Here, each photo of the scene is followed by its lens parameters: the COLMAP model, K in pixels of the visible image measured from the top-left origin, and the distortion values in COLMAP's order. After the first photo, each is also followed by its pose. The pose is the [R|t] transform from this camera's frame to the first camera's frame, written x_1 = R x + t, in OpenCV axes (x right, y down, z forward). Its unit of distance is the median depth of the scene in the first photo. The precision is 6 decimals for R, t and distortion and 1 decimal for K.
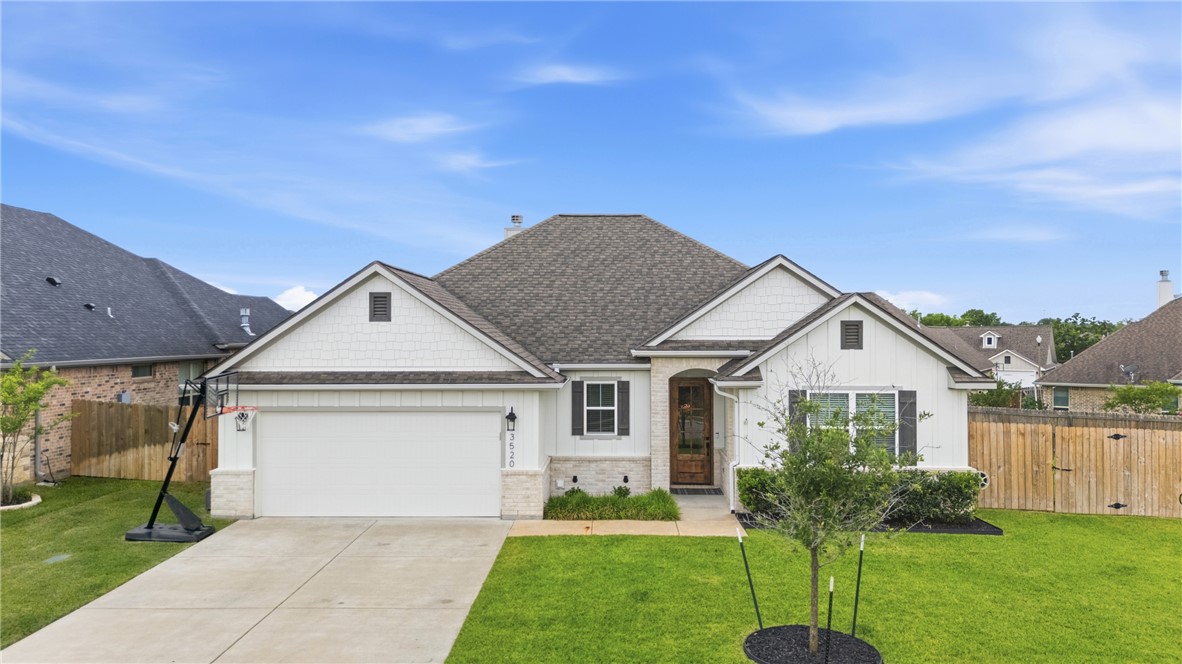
lens RADIAL K [[880.8, 0, 591.1], [0, 880.8, 332.0], [0, 0, 1]] dist [0.092232, -0.010671]
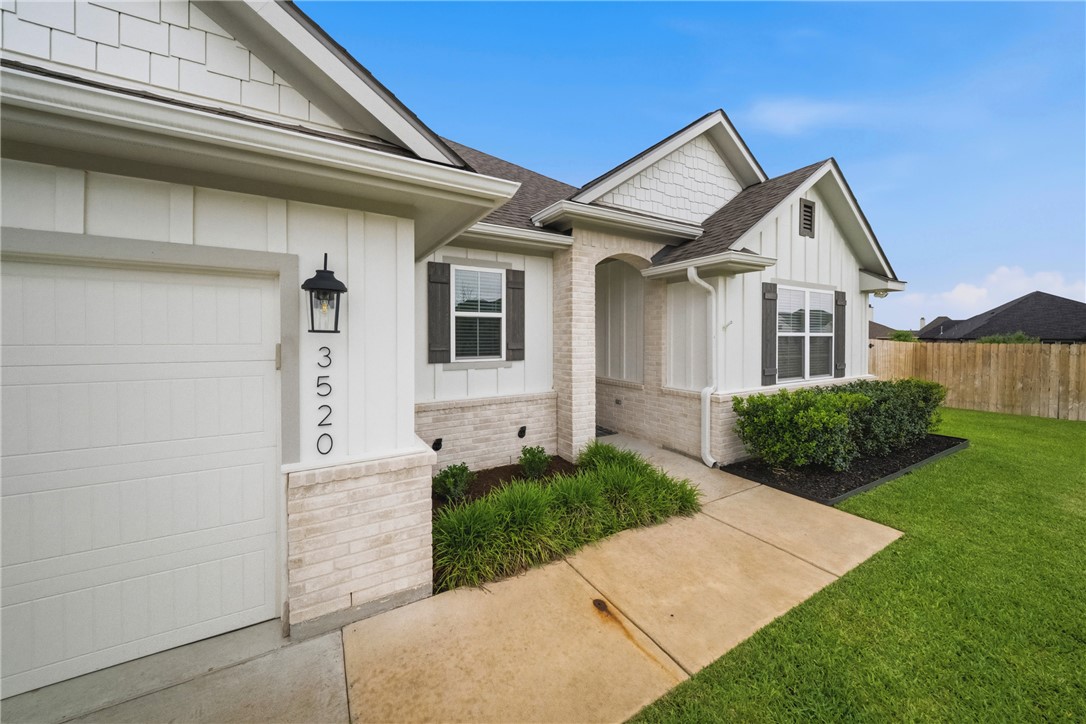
lens RADIAL K [[387.0, 0, 543.5], [0, 387.0, 341.7], [0, 0, 1]] dist [-0.000444, -0.001105]
pose [[0.850635, -0.006820, 0.525713, -0.086908], [0.000653, 0.999929, 0.011915, 0.101884], [-0.525756, -0.009792, 0.850579, 0.769237]]
